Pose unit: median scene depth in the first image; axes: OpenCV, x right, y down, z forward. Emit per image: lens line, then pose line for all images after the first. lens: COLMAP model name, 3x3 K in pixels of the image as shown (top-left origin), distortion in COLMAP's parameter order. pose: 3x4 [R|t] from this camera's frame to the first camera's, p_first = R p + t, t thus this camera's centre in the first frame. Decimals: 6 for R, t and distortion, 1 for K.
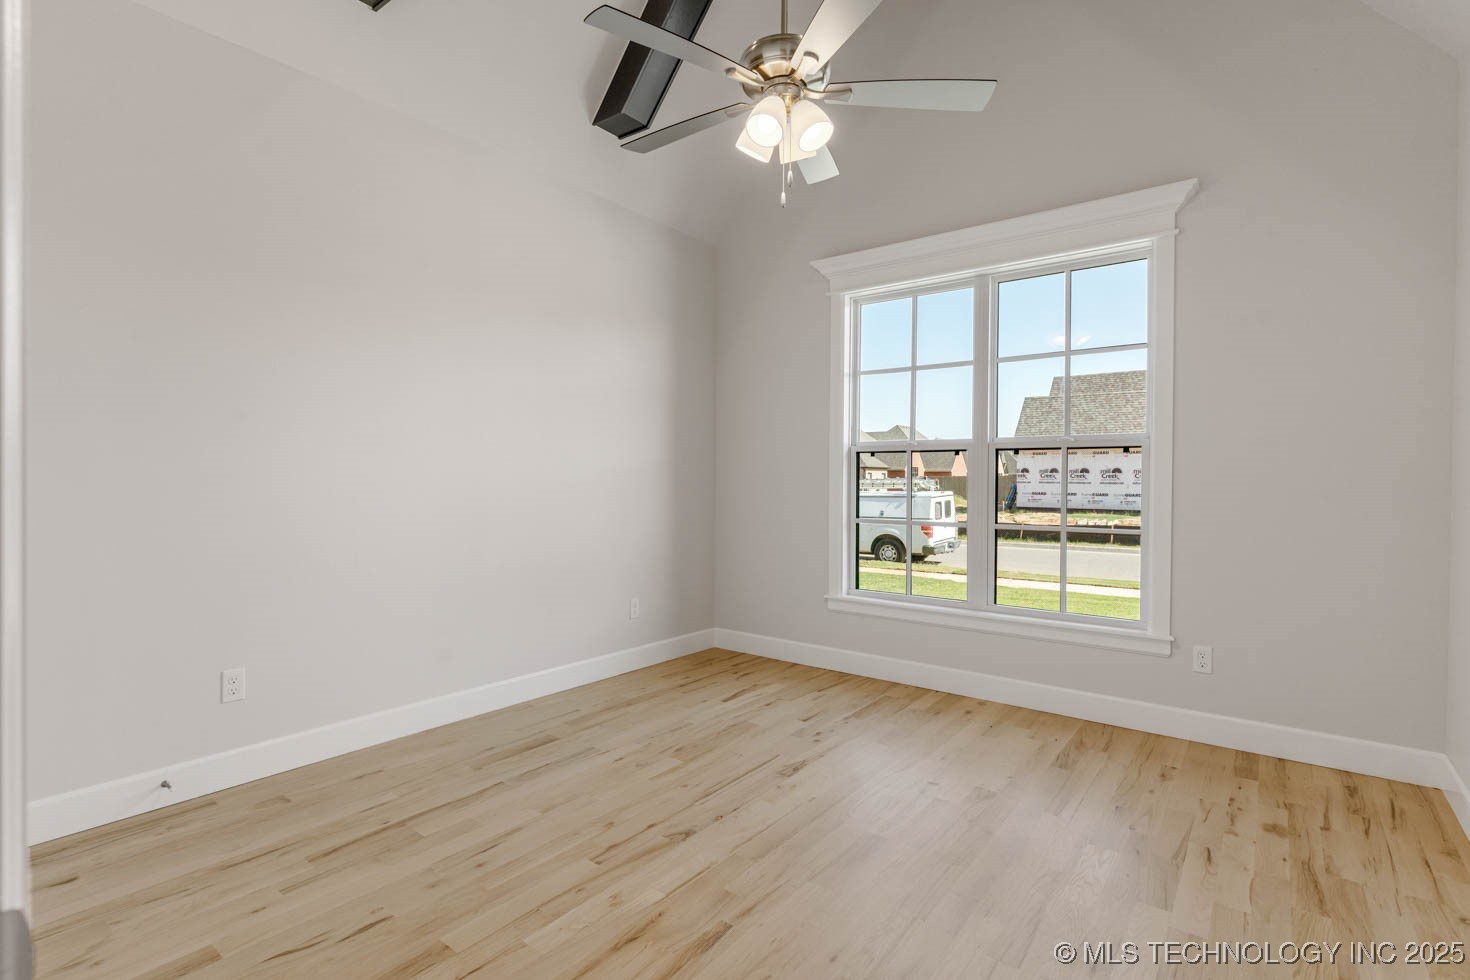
lens RADIAL K [[720.8, 0, 738.4], [0, 720.8, 486.4], [0, 0, 1]] dist [0.005583, 0.000159]
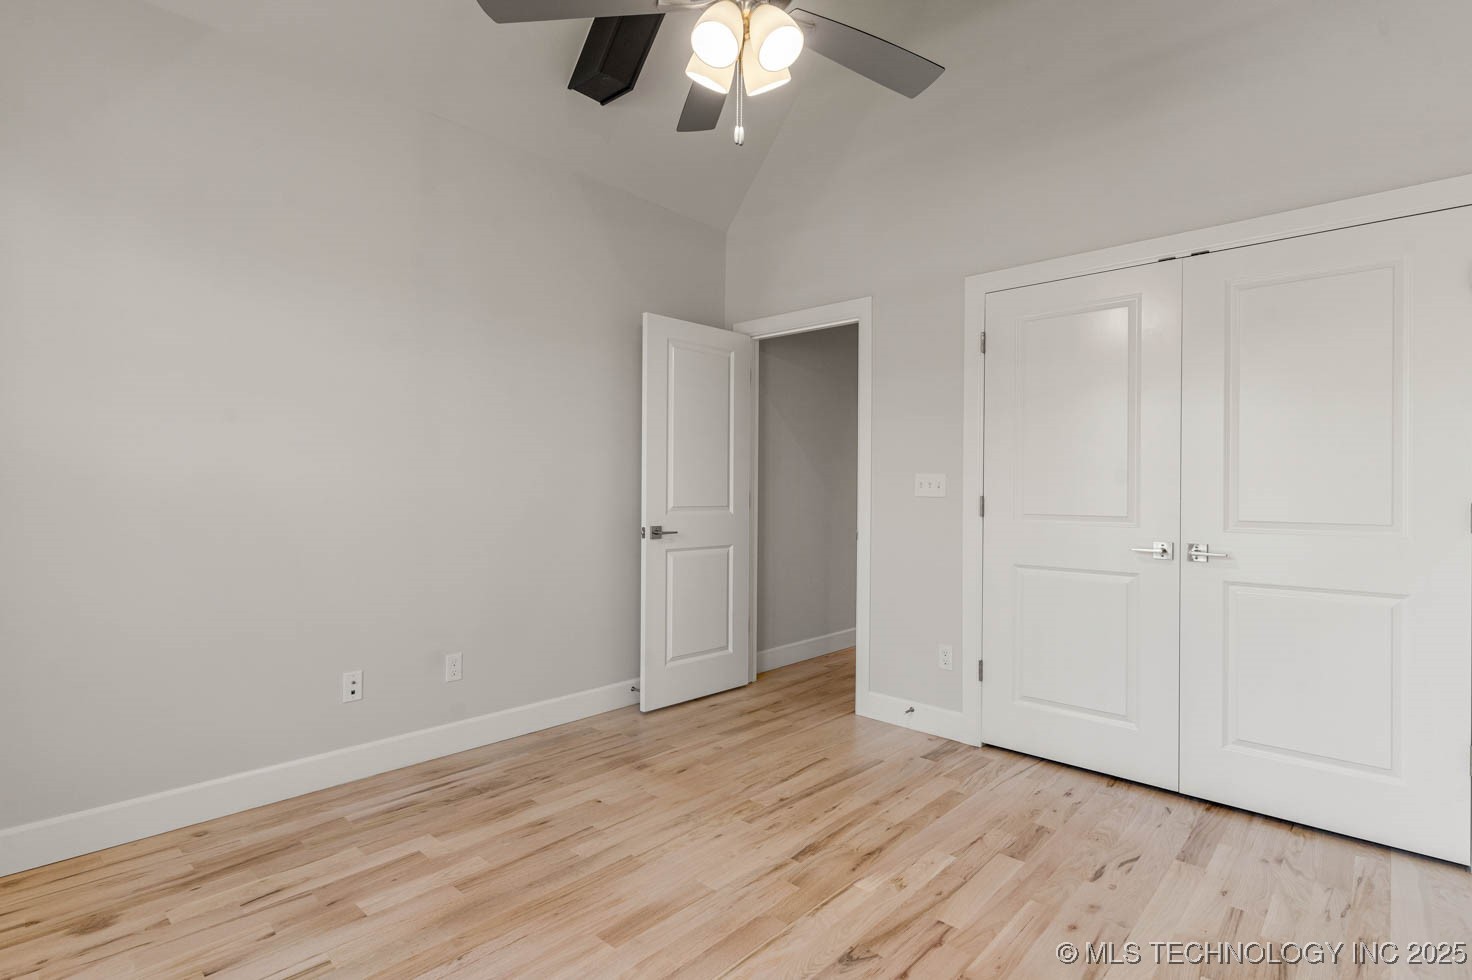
lens RADIAL K [[721.8, 0, 733.2], [0, 721.8, 487.0], [0, 0, 1]] dist [0.005583, 0.000159]
pose [[-0.995403, -0.019724, 0.093722, -0.011761], [-0.019415, 0.999803, 0.004205, -0.019569], [-0.093787, 0.002366, -0.995589, 2.057470]]
